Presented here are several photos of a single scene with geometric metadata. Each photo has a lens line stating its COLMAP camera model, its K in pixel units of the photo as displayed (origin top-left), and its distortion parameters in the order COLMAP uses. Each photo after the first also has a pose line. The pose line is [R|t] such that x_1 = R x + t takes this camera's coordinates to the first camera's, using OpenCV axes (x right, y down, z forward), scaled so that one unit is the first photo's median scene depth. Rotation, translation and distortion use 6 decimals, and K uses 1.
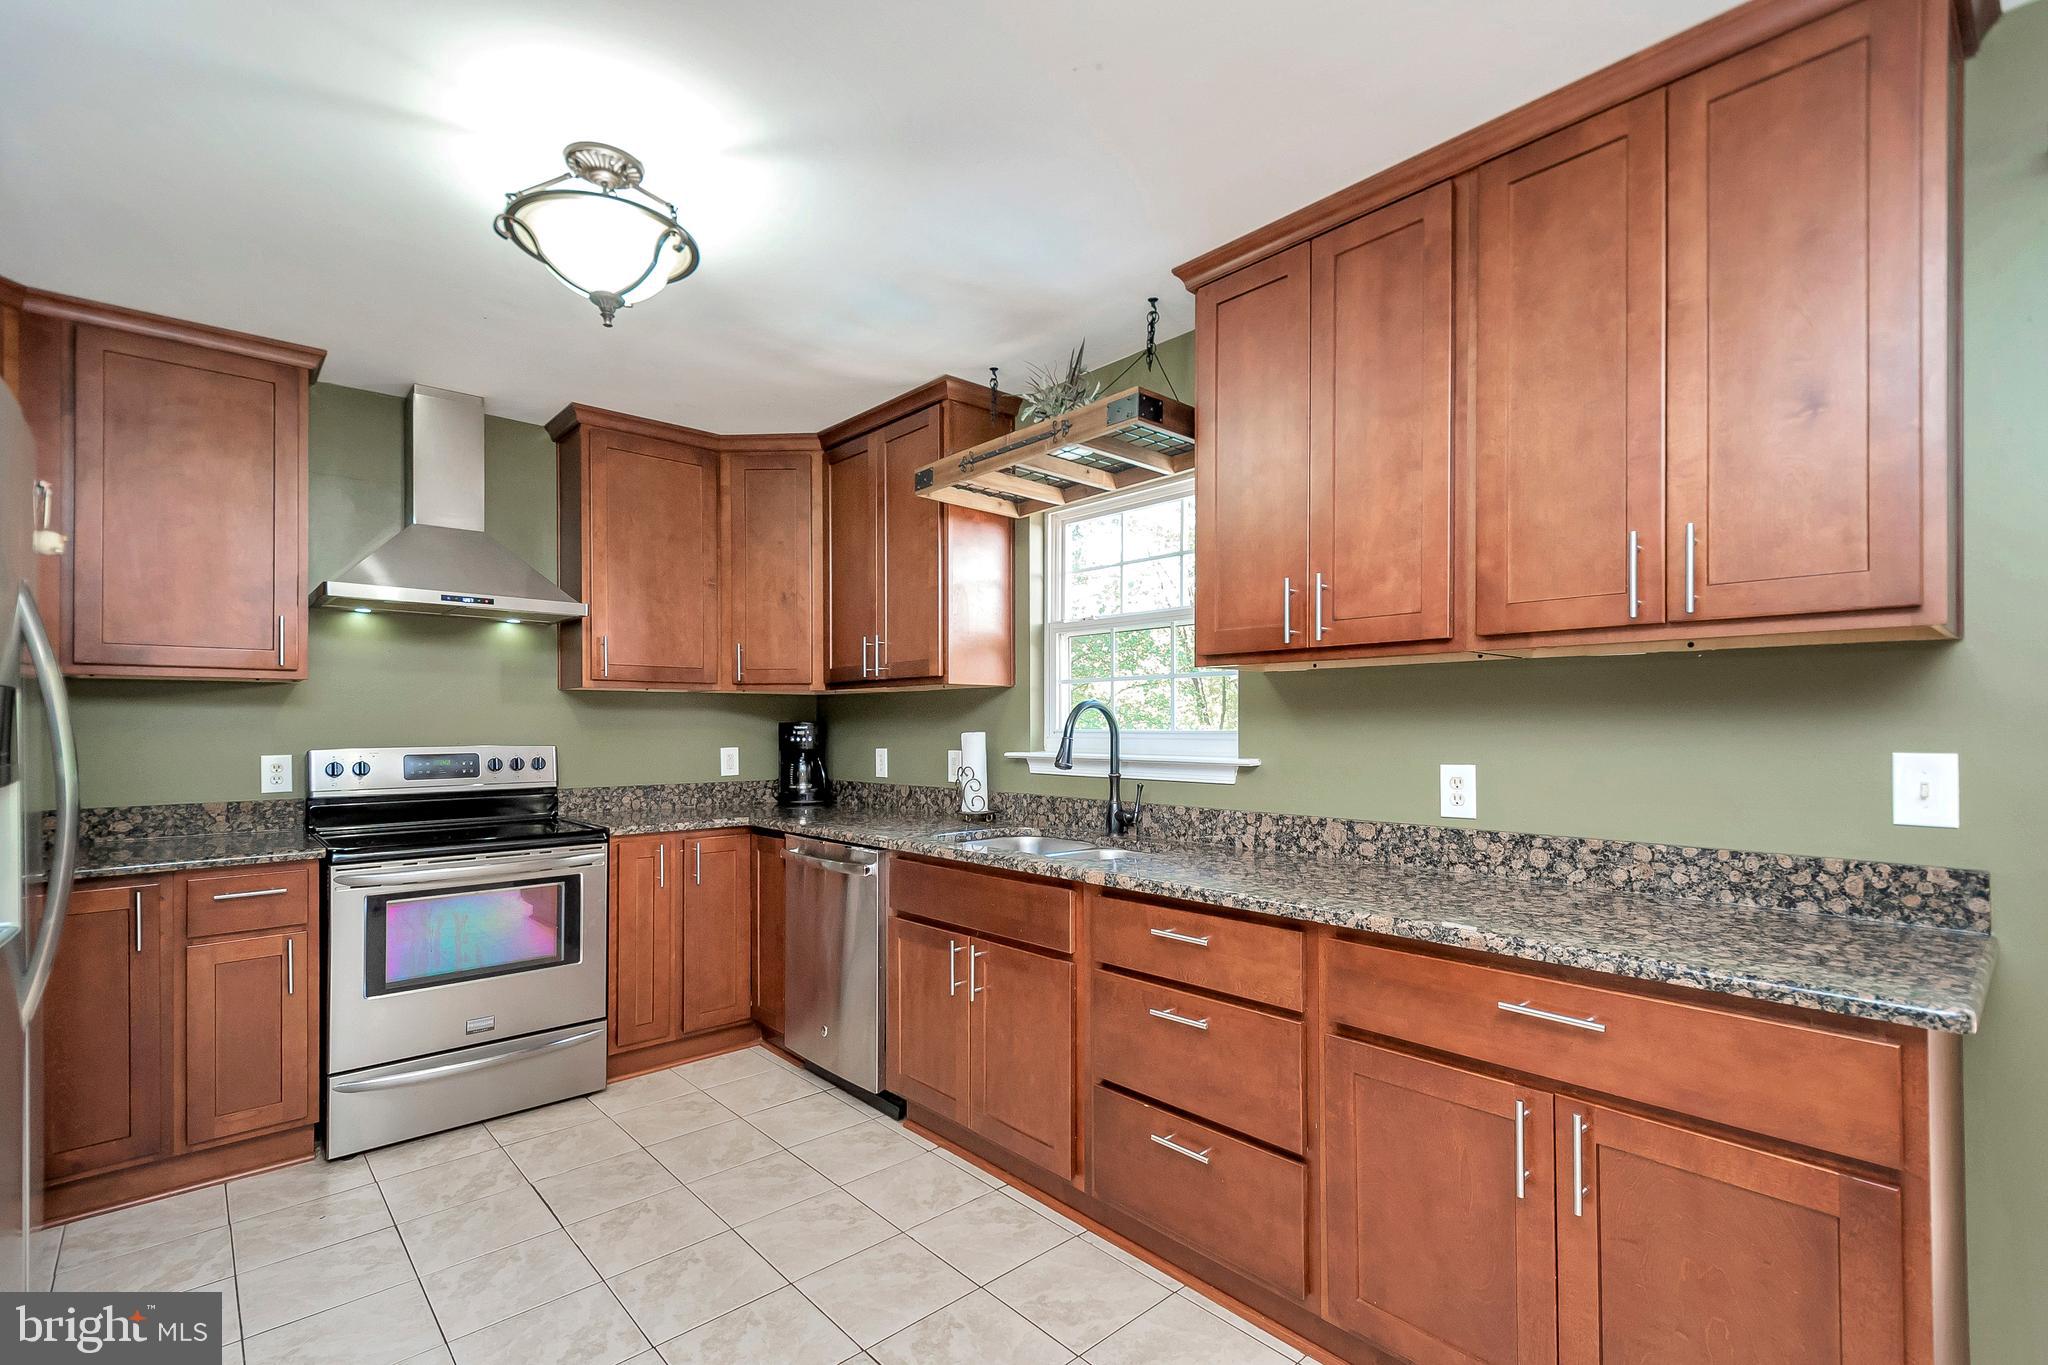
lens RADIAL K [[932.0, 0, 1025.9], [0, 932.0, 721.5], [0, 0, 1]] dist [0.021358, -0.006794]
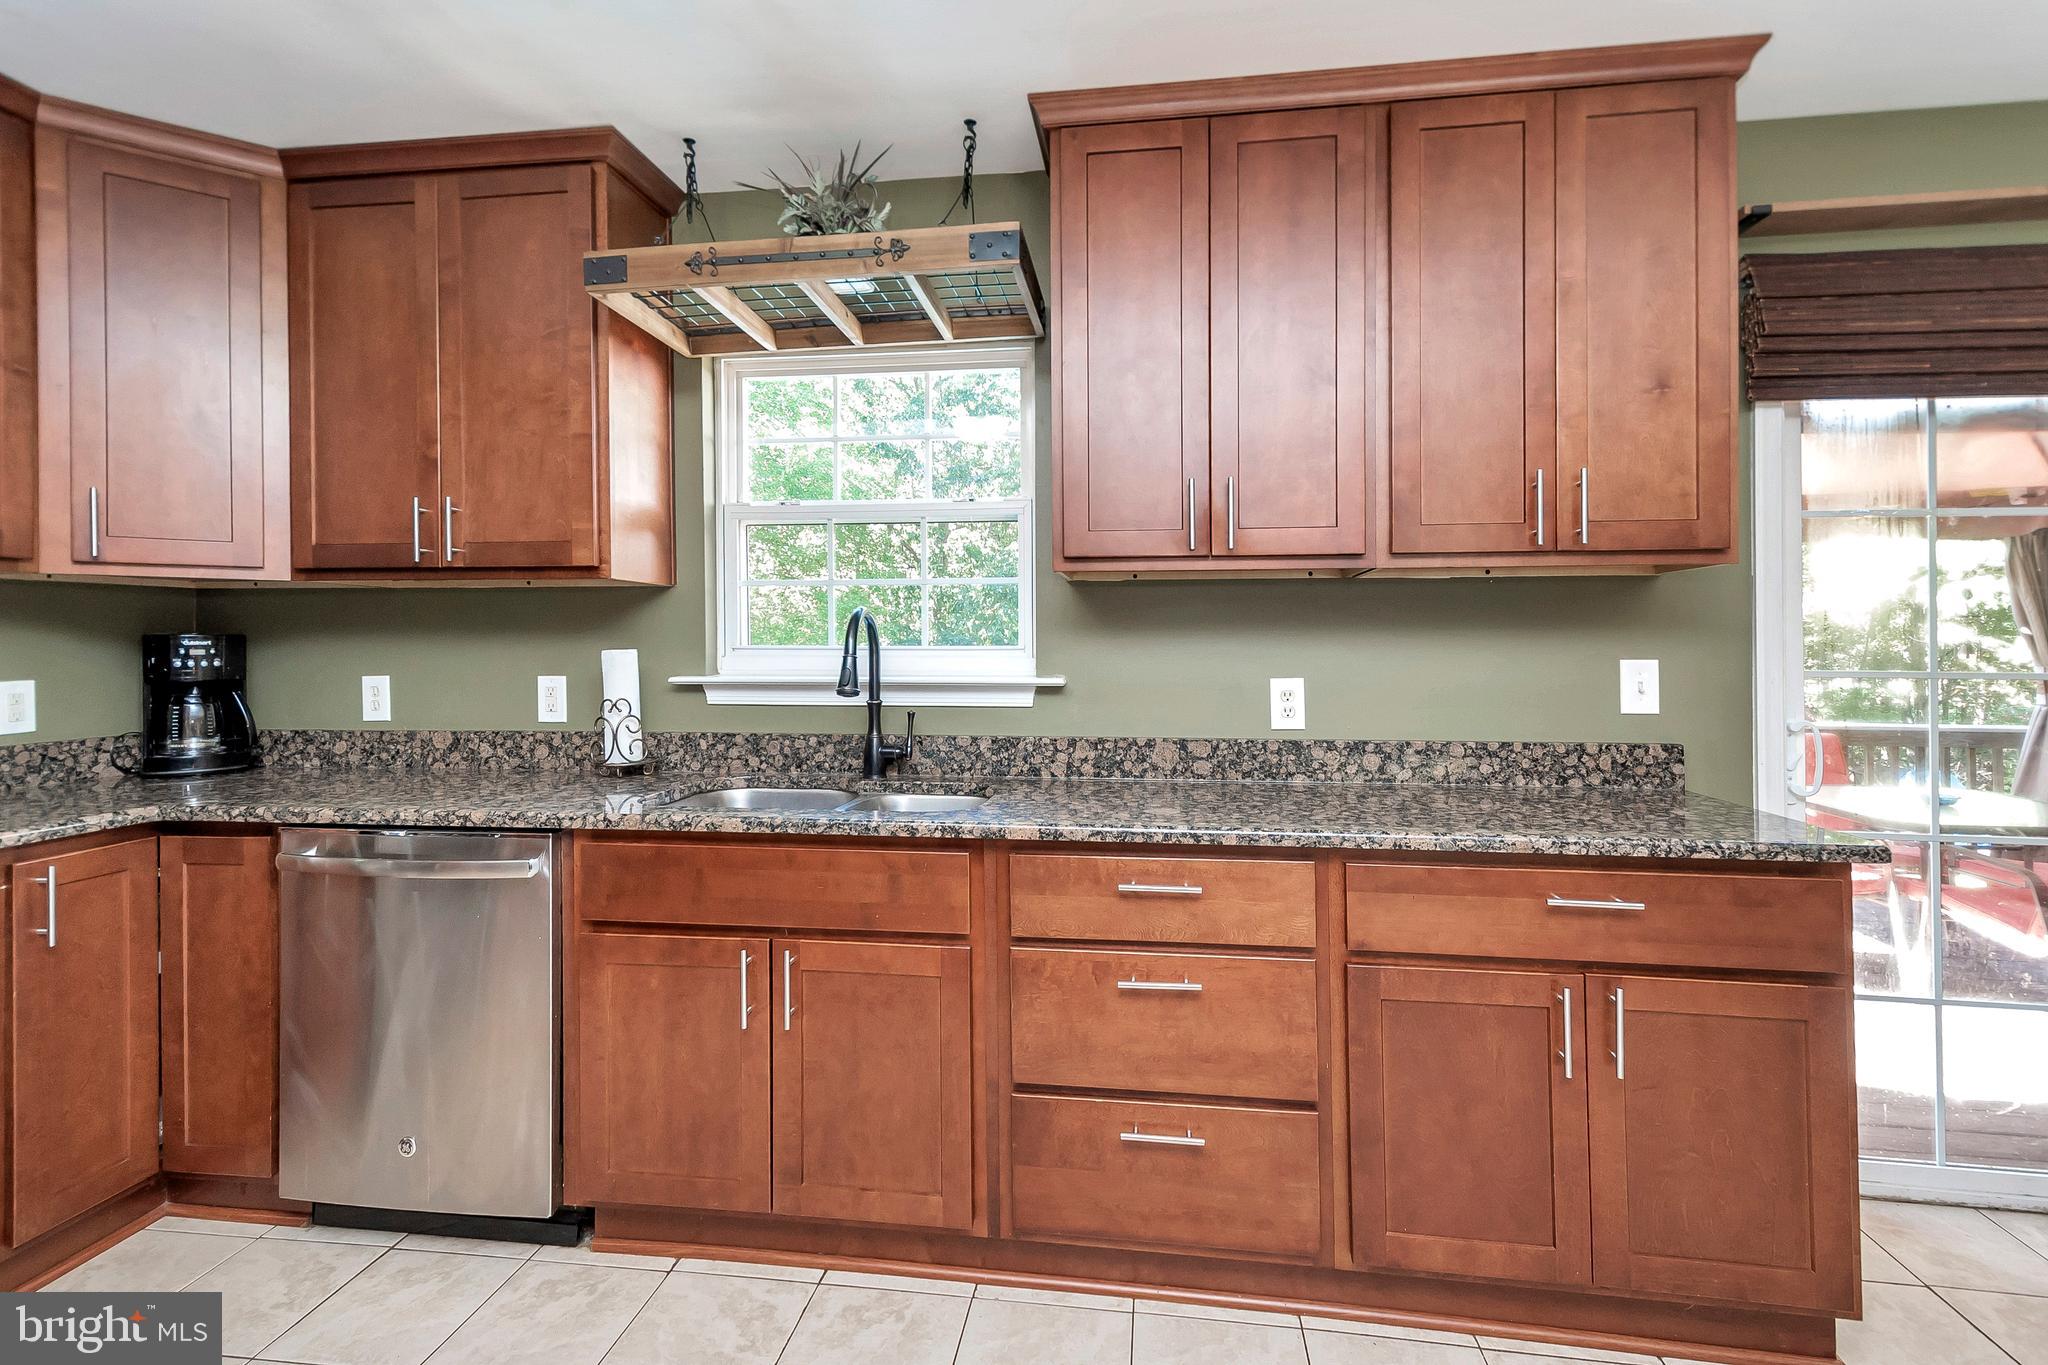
lens RADIAL K [[932.0, 0, 1027.7], [0, 932.0, 651.3], [0, 0, 1]] dist [0.021358, -0.006794]
pose [[0.759030, 0.000244, 0.651056, -0.331277], [-0.004212, 0.999981, 0.004536, 0.009879], [-0.651042, -0.006185, 0.759016, 0.308337]]
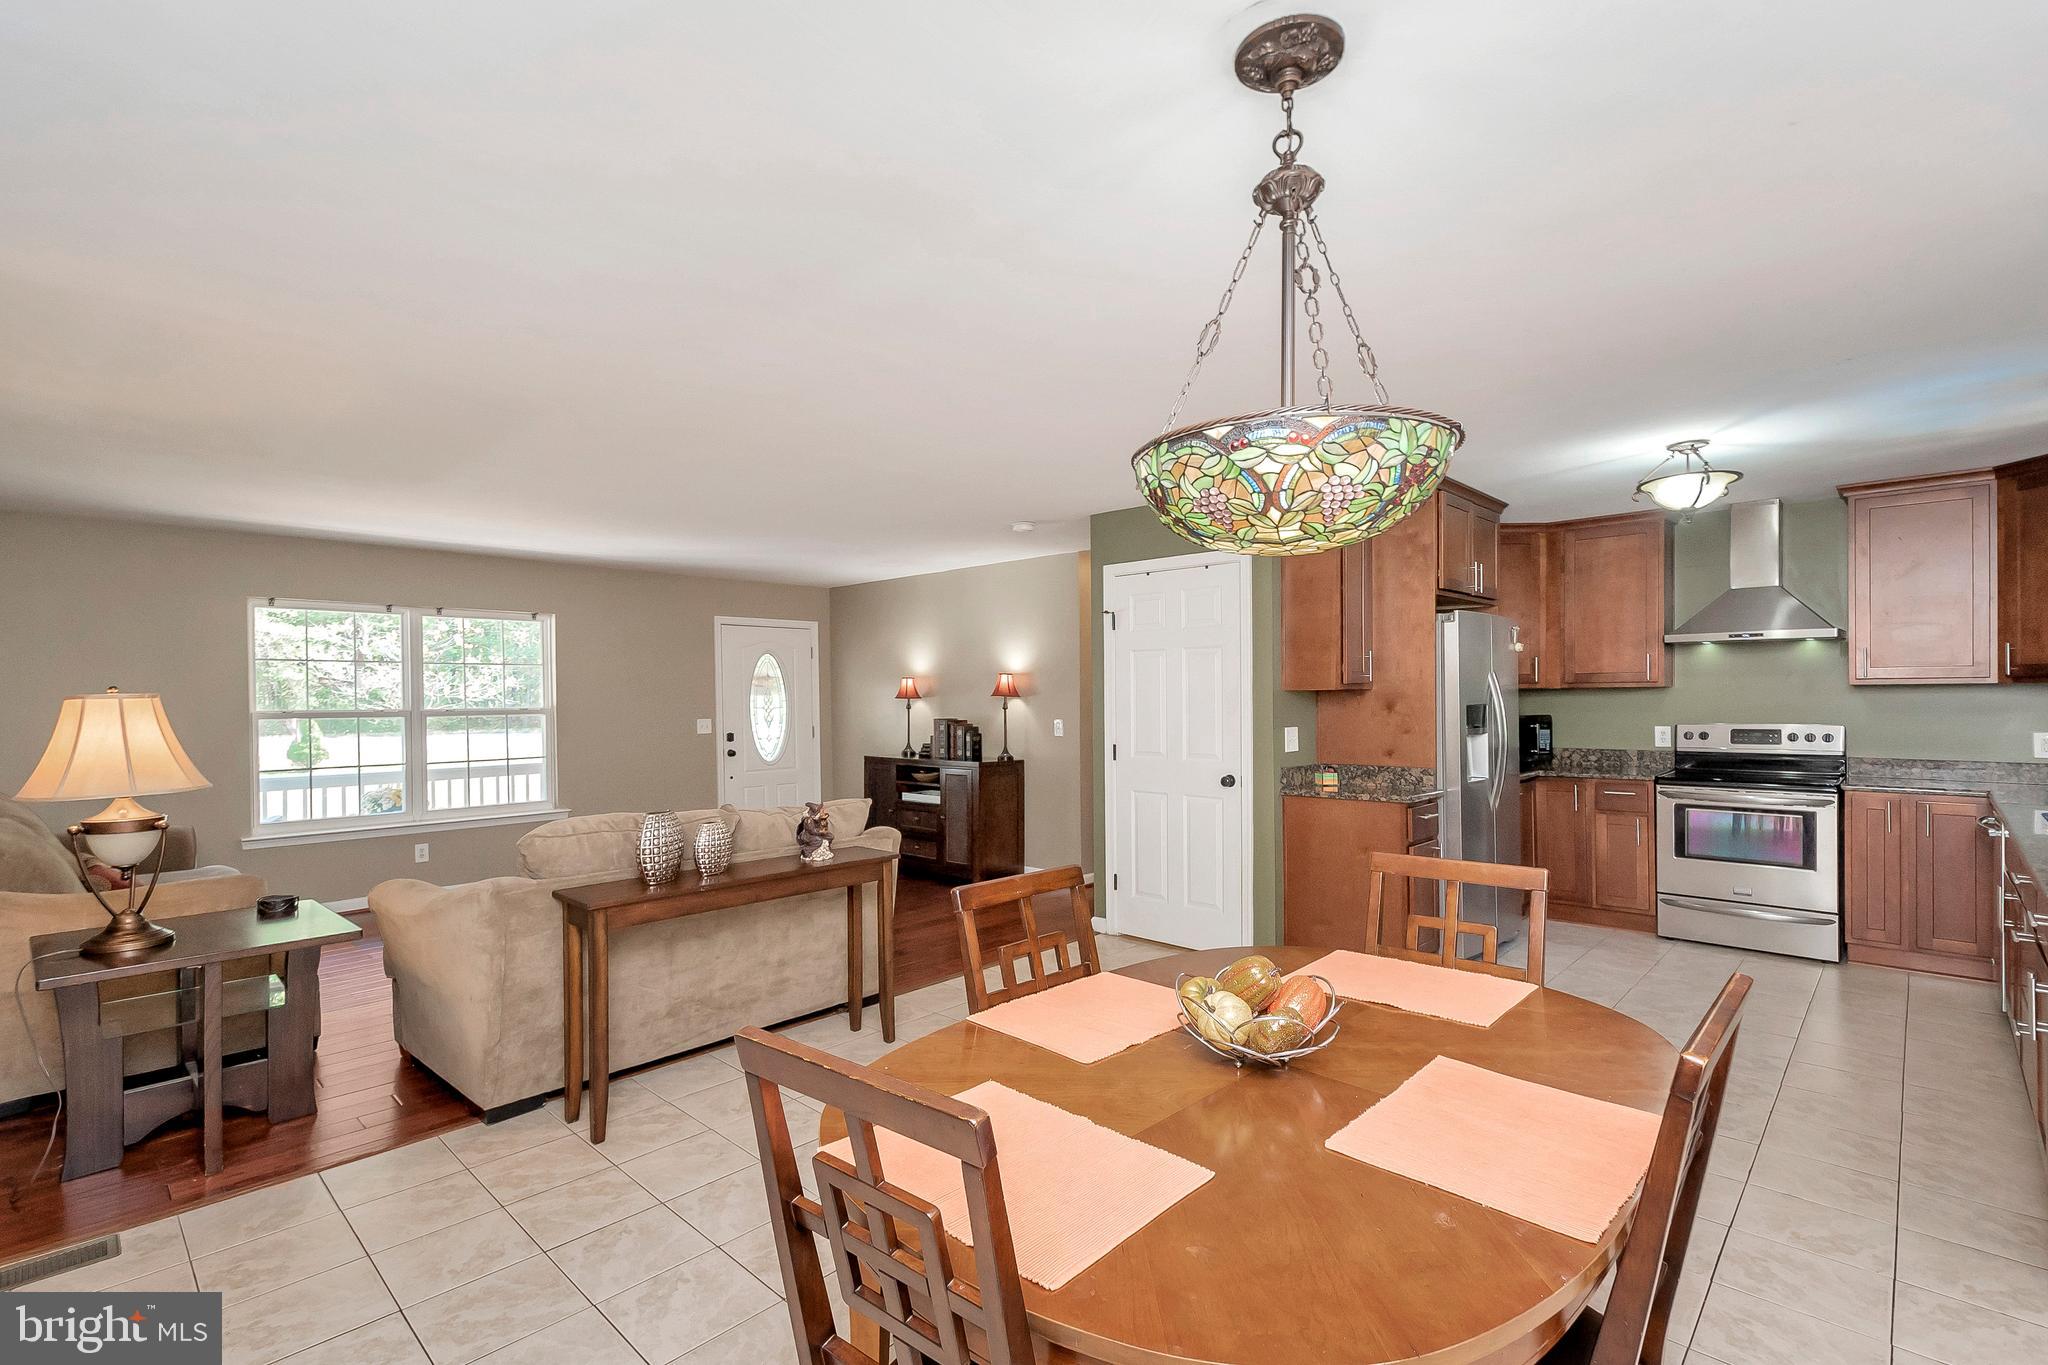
lens RADIAL K [[932.0, 0, 1018.6], [0, 932.0, 703.7], [0, 0, 1]] dist [0.021358, -0.006794]
pose [[0.069645, 0.007628, -0.997543, 1.029320], [0.014219, 0.999862, 0.008639, -0.045994], [0.997471, -0.014786, 0.069527, -0.413811]]
